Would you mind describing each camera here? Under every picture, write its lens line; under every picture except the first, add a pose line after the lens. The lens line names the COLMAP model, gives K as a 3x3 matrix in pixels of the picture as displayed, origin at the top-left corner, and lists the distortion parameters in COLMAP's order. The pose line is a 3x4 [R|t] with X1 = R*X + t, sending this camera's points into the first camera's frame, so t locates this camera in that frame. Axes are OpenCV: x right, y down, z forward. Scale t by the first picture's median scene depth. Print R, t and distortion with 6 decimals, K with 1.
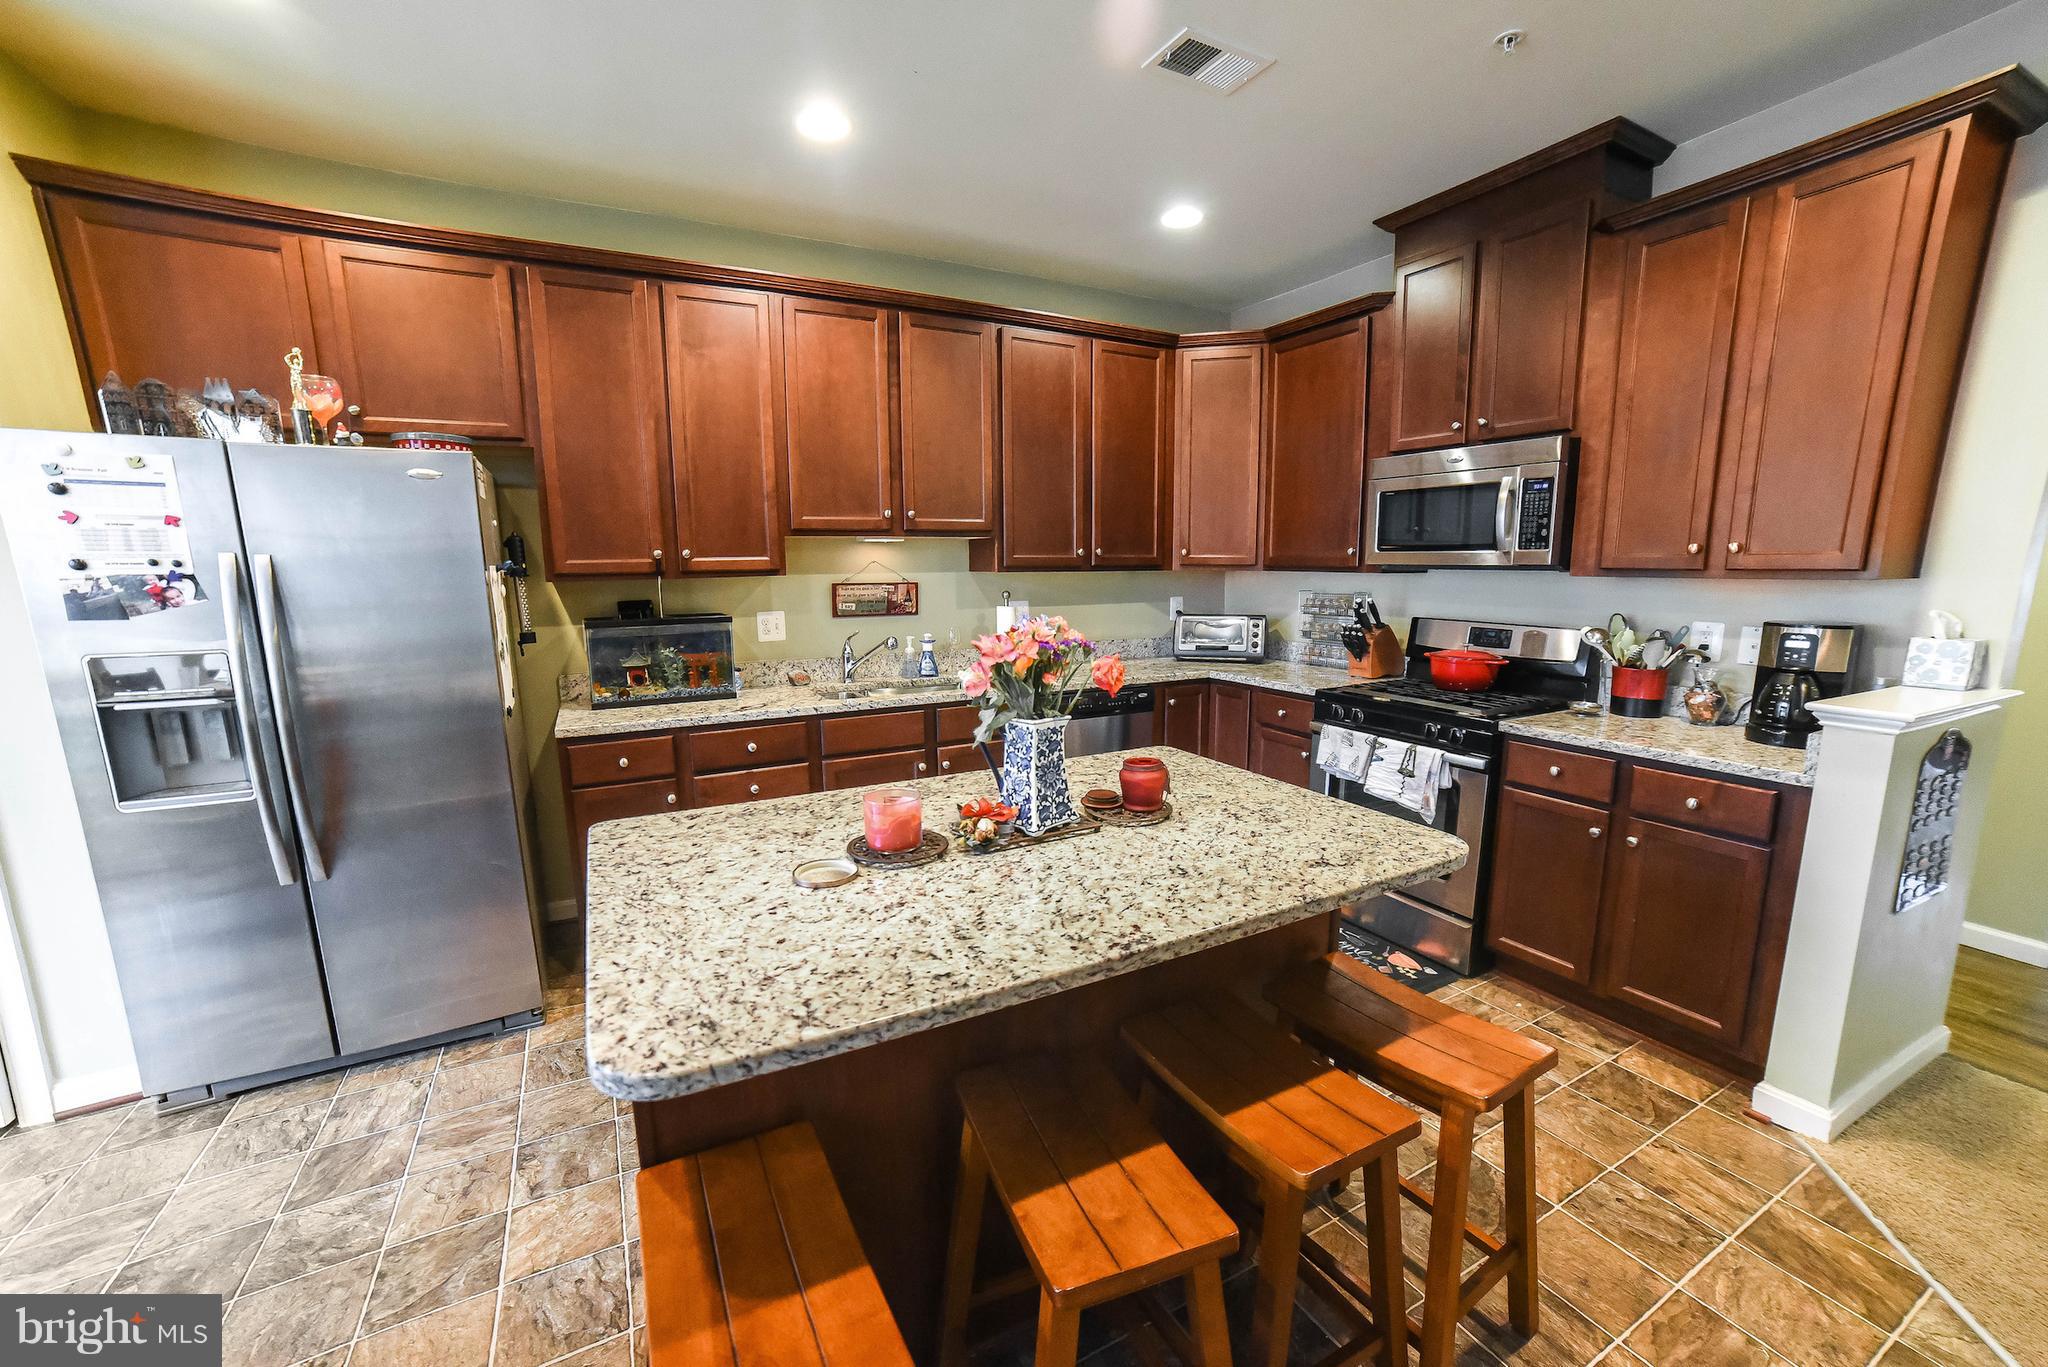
lens RADIAL K [[824.9, 0, 1025.9], [0, 824.9, 699.4], [0, 0, 1]] dist [-0.081382, 0.036159]
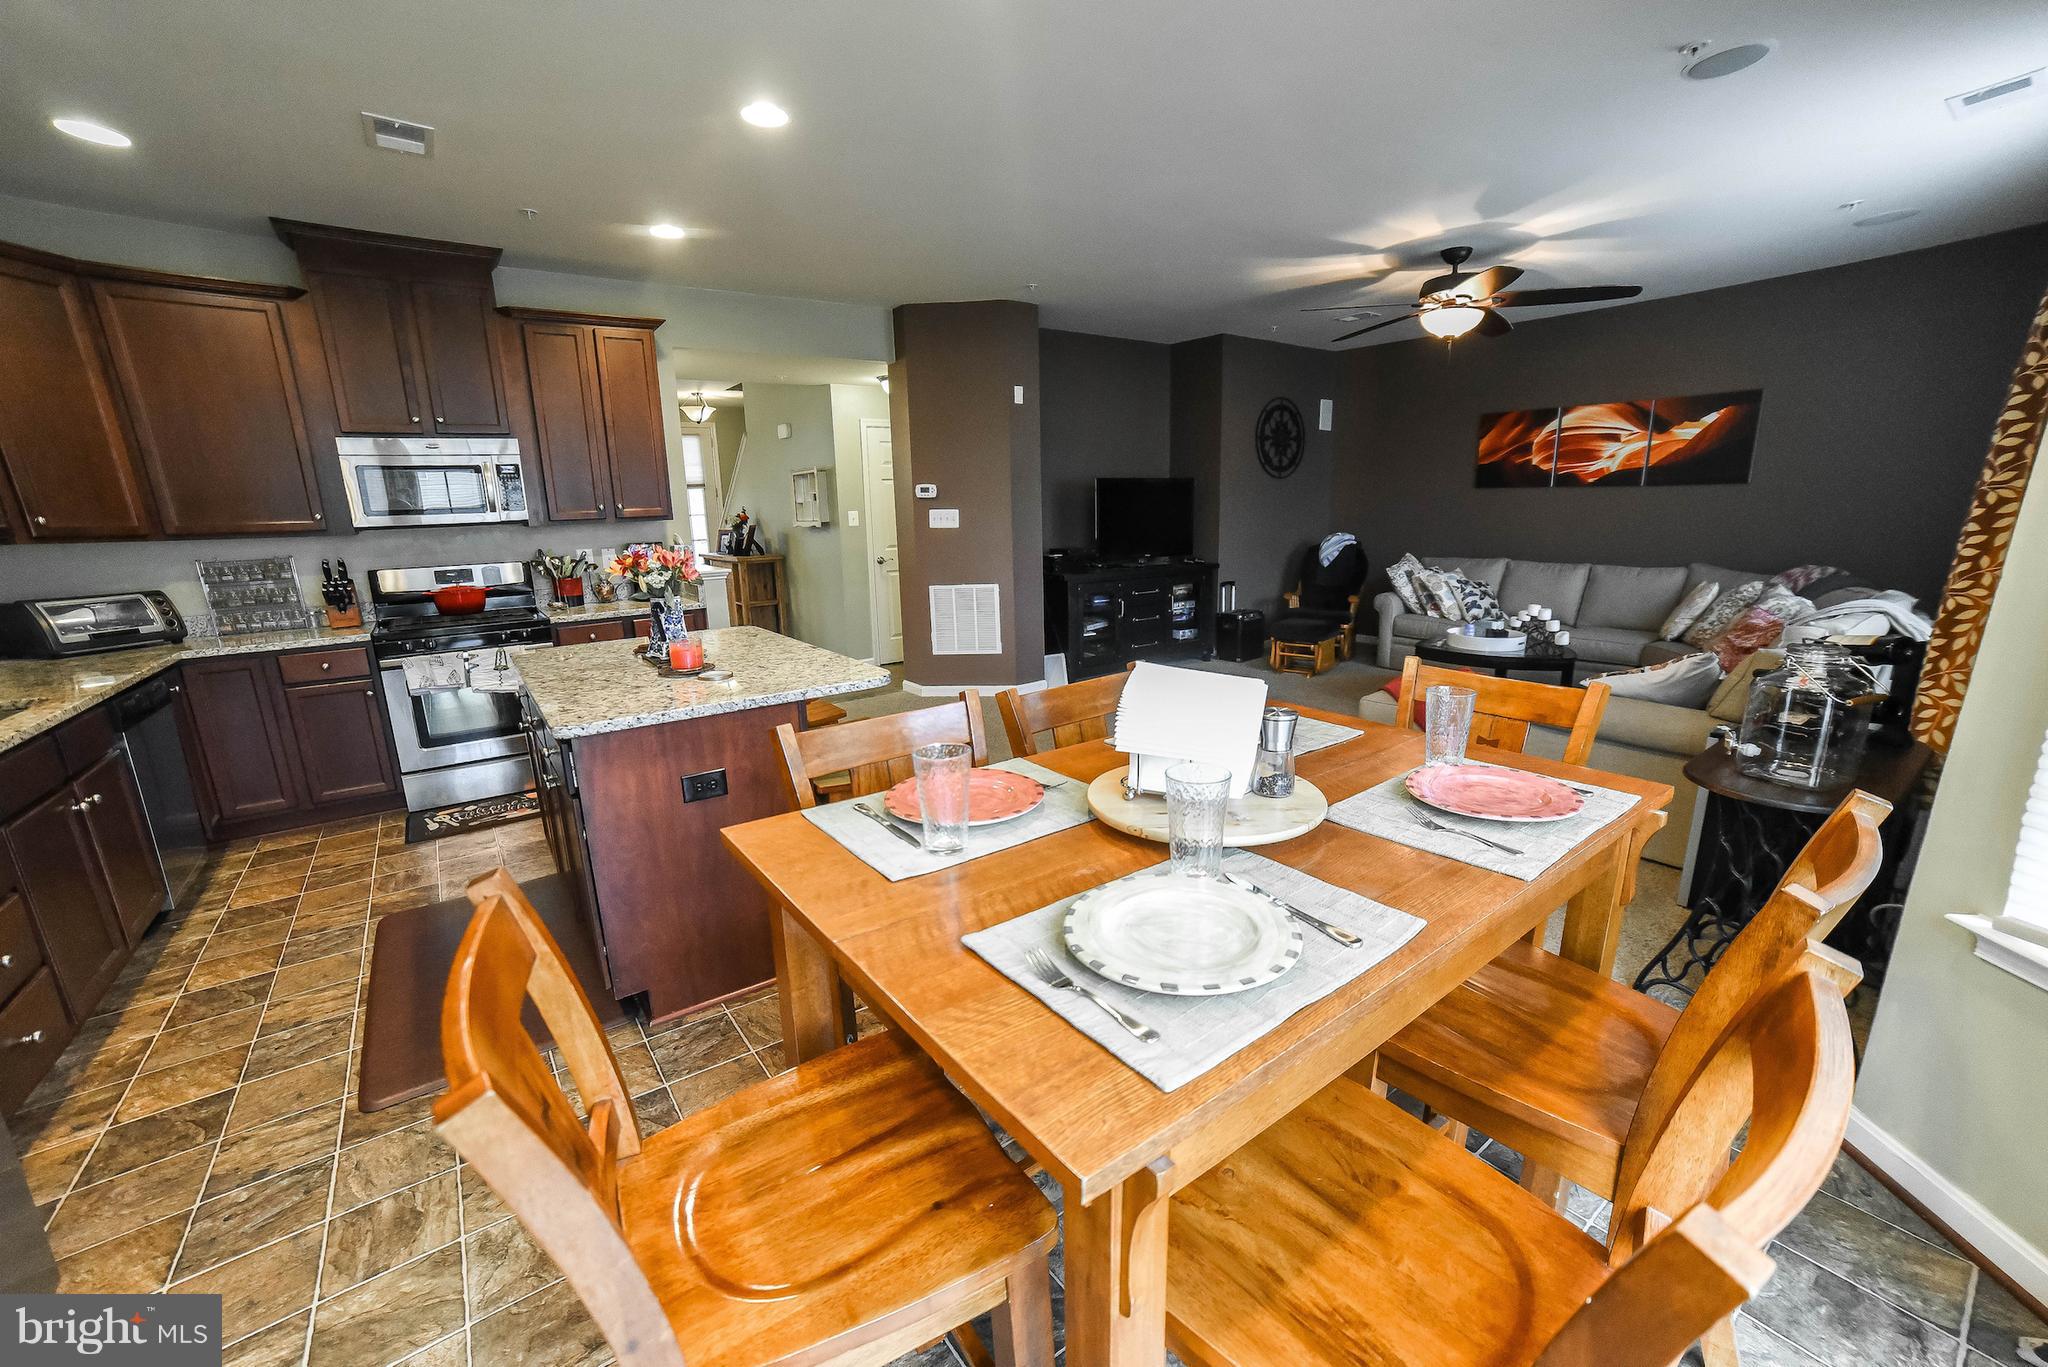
lens RADIAL K [[824.9, 0, 1025.9], [0, 824.9, 699.4], [0, 0, 1]] dist [-0.081382, 0.036159]
pose [[-0.145875, -0.221901, 0.964096, -1.019260], [0.188174, 0.950505, 0.247245, -0.032034], [-0.971242, 0.217485, -0.096899, 0.240106]]
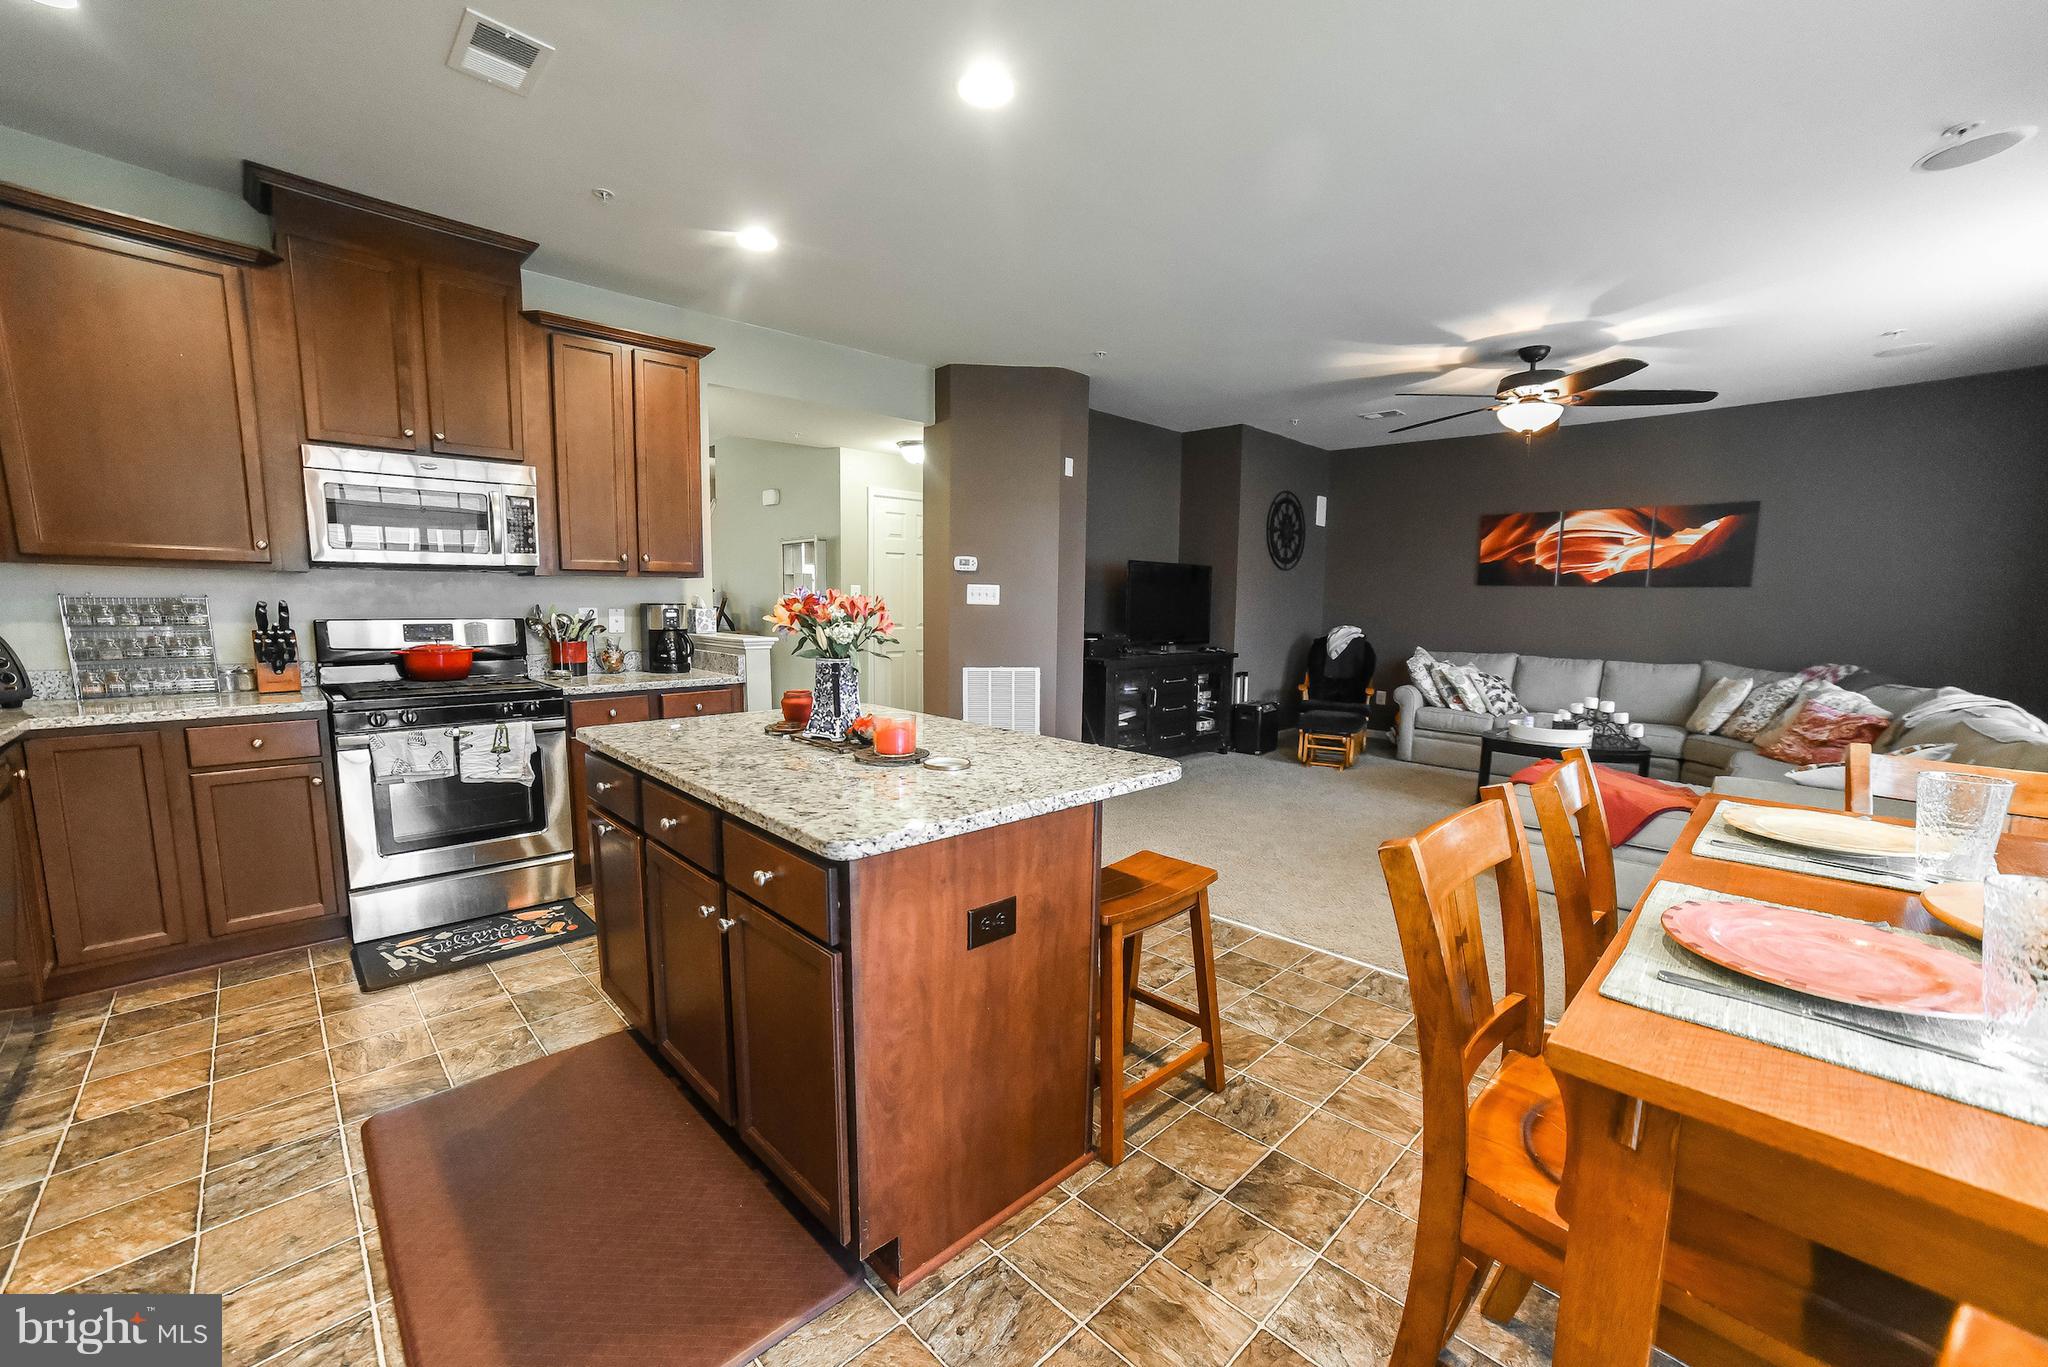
lens RADIAL K [[818.9, 0, 1031.7], [0, 818.9, 699.5], [0, 0, 1]] dist [-0.075019, 0.031689]
pose [[-0.285849, -0.115438, 0.951296, -0.747100], [0.147332, 0.975620, 0.162660, -0.045880], [-0.946881, 0.186653, -0.261873, 0.568206]]
